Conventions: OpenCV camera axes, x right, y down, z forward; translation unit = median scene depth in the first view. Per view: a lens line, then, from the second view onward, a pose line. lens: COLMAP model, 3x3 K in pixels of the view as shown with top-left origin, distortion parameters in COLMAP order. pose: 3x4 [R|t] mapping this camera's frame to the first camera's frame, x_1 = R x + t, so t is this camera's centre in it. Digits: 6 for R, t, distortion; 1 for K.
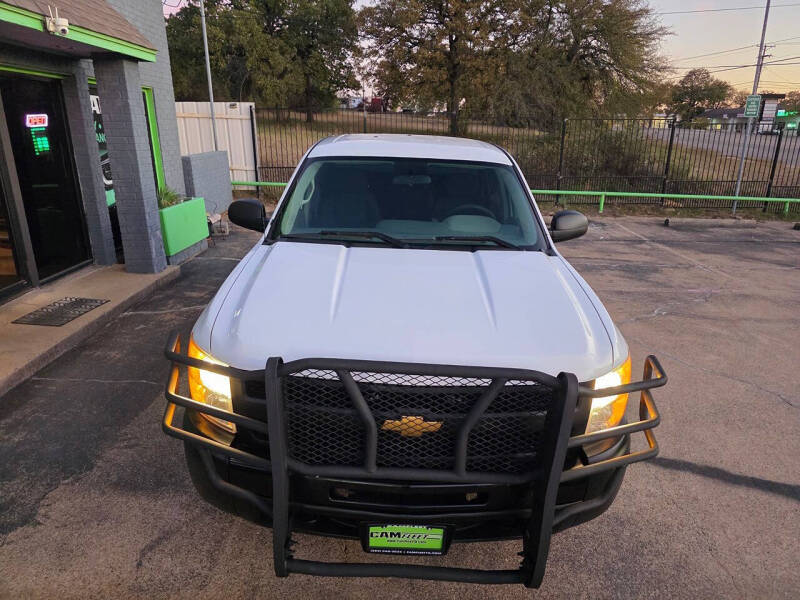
lens RADIAL K [[537.2, 0, 397.5], [0, 537.2, 302.9], [0, 0, 1]] dist [0.047127, -0.041424]
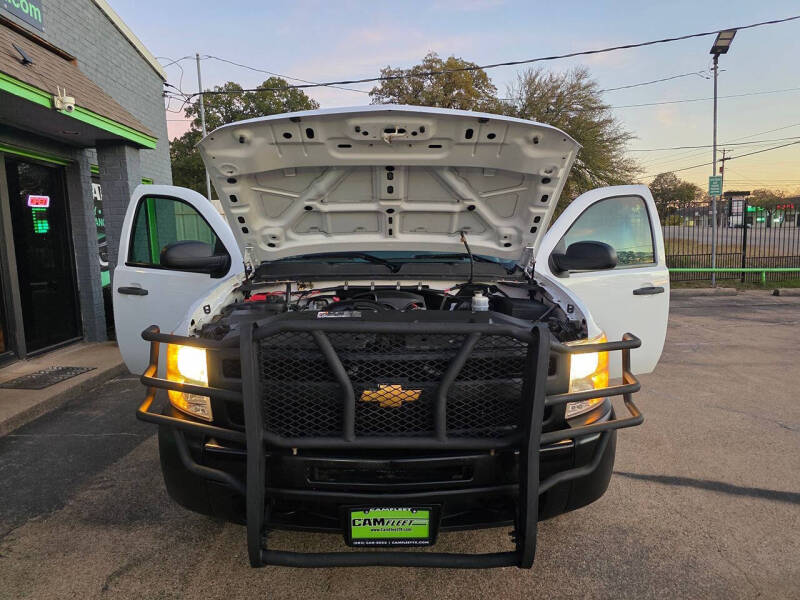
lens RADIAL K [[536.3, 0, 401.8], [0, 536.3, 301.0], [0, 0, 1]] dist [0.049762, -0.043802]
pose [[0.999050, -0.039818, 0.017736, 0.017138], [0.042507, 0.980061, -0.194094, 0.116920], [-0.009654, 0.194664, 0.980823, -0.000248]]
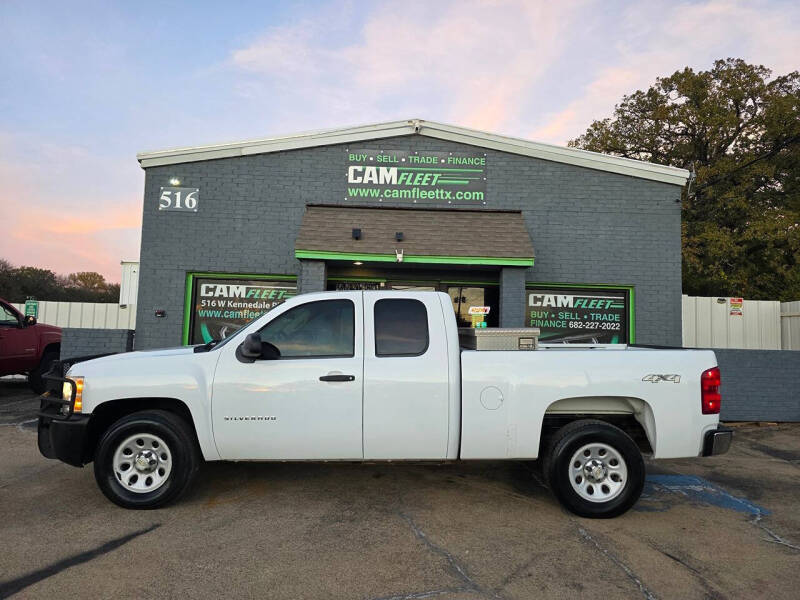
lens RADIAL K [[537.8, 0, 404.4], [0, 537.8, 298.5], [0, 0, 1]] dist [0.049508, -0.045953]
pose [[0.001986, -0.090698, -0.995876, 1.268072], [-0.332962, 0.938993, -0.086181, -0.206199], [0.942938, 0.331761, -0.028334, 1.097743]]
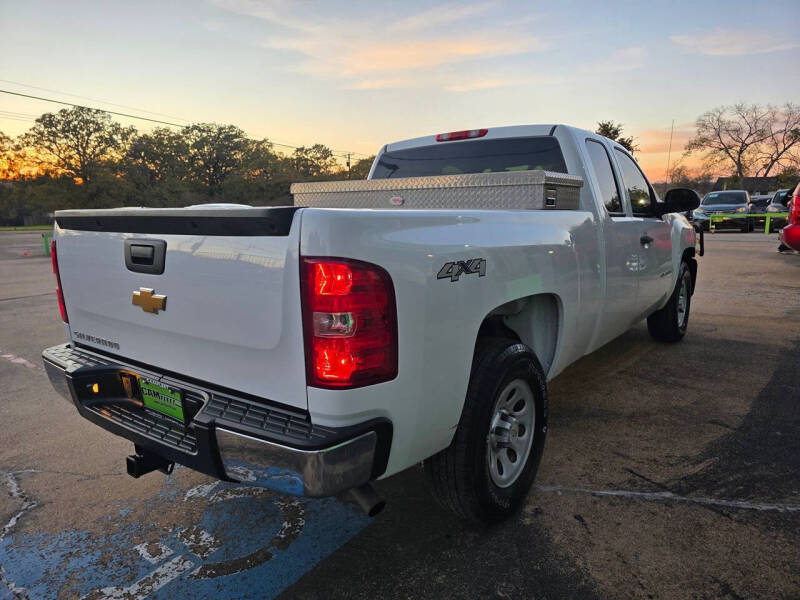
lens RADIAL K [[538.3, 0, 405.6], [0, 538.3, 300.3], [0, 0, 1]] dist [0.048377, -0.044806]
pose [[-0.795475, -0.125111, 0.592931, -0.440302], [0.184648, 0.881883, 0.433805, -0.503778], [-0.577170, 0.454564, -0.678414, 1.885525]]
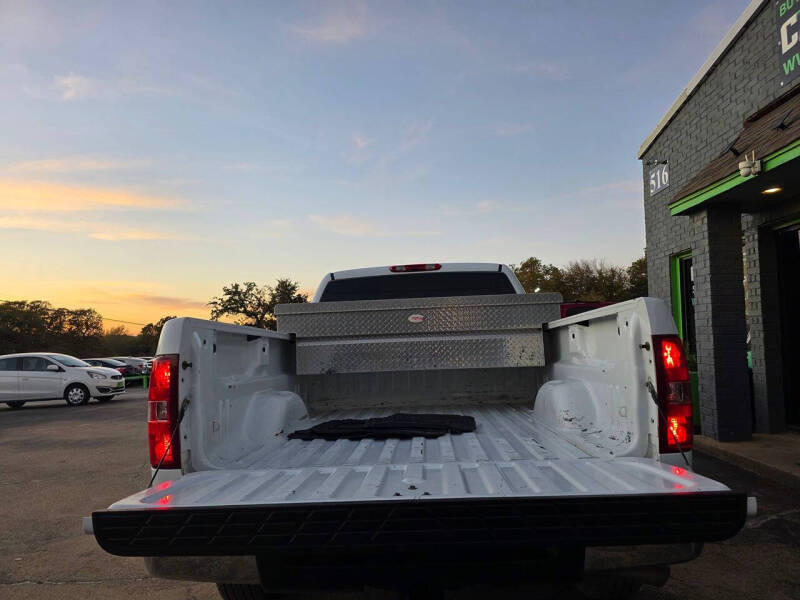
lens RADIAL K [[536.3, 0, 401.1], [0, 536.3, 302.3], [0, 0, 1]] dist [0.058356, -0.053162]
pose [[-0.998557, 0.009568, 0.052844, -0.000062], [0.022095, 0.970055, 0.241880, -0.519388], [-0.048947, 0.242699, -0.968866, 2.081647]]
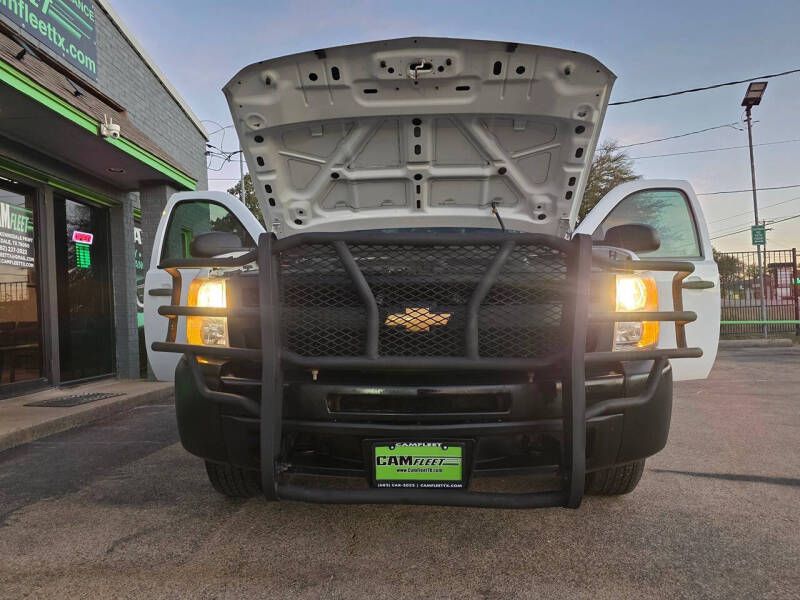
lens RADIAL K [[539.0, 0, 399.0], [0, 539.0, 314.7], [0, 0, 1]] dist [0.050690, -0.045648]
pose [[0.997892, -0.048179, -0.043475, 0.016438], [0.032068, 0.948521, -0.315087, 0.237805], [0.056417, 0.313029, 0.948066, 0.059725]]
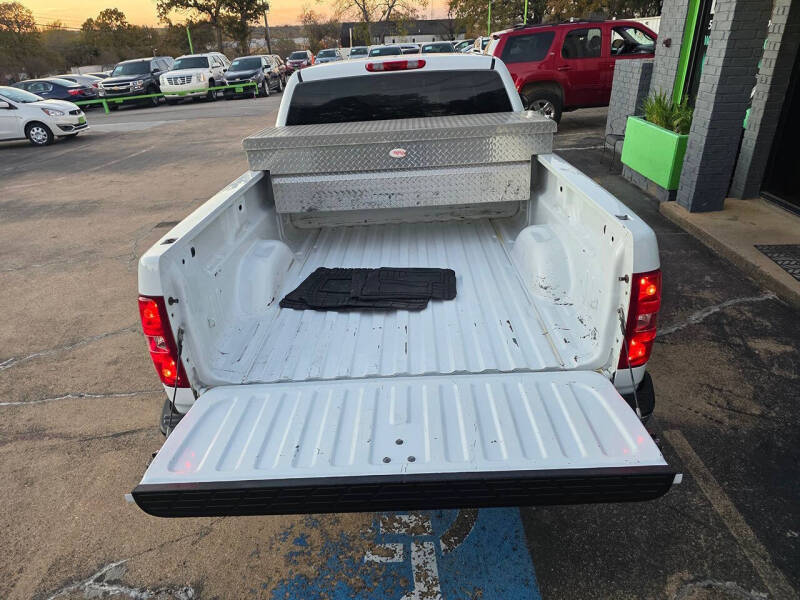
lens RADIAL K [[537.1, 0, 399.7], [0, 537.1, 299.9], [0, 0, 1]] dist [0.050915, -0.045174]
pose [[-0.999506, 0.013337, 0.028453, -0.001259], [0.029496, 0.710434, 0.703146, -0.676594], [-0.010836, 0.703638, -0.710476, 1.988878]]
